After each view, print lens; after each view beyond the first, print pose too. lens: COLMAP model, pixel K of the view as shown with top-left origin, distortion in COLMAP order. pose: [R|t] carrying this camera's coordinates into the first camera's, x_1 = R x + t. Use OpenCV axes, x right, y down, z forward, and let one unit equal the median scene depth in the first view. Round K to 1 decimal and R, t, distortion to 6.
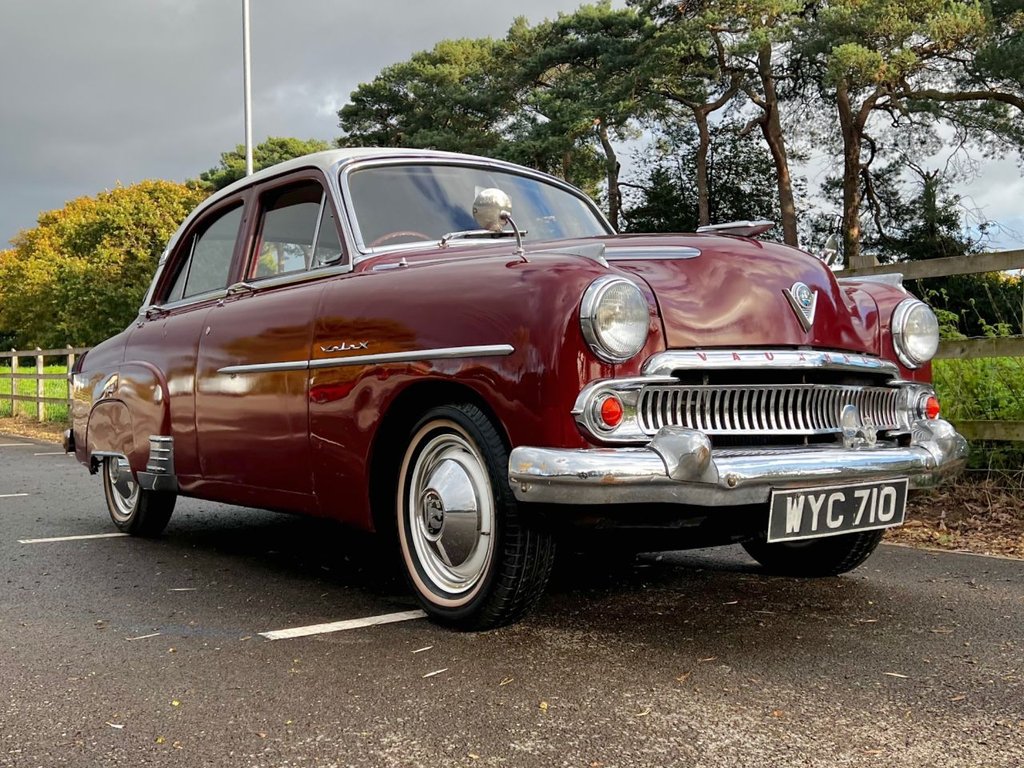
lens RADIAL K [[1087.6, 0, 526.6], [0, 1087.6, 354.2], [0, 0, 1]] dist [0.045437, -0.043800]
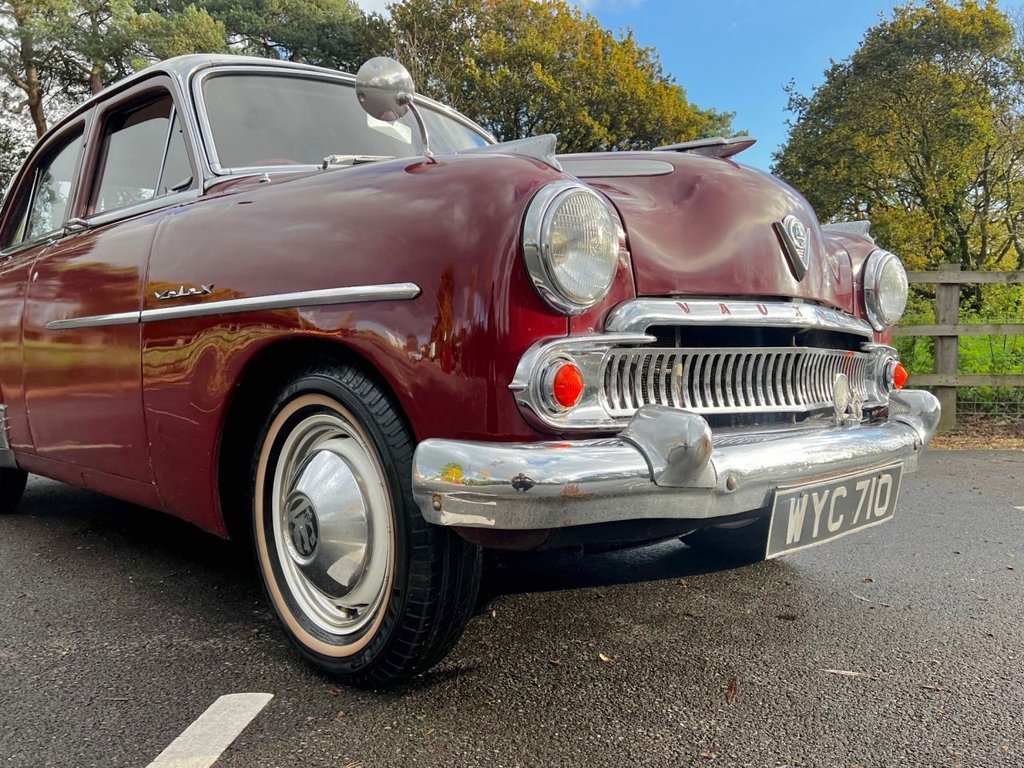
lens RADIAL K [[844.3, 0, 558.9], [0, 844.3, 388.0], [0, 0, 1]] dist [0.022018, -0.005168]
pose [[0.986123, -0.000031, 0.166019, -0.013030], [-0.012660, 0.997074, 0.075383, 0.013608], [-0.165536, -0.076439, 0.983237, 0.443885]]
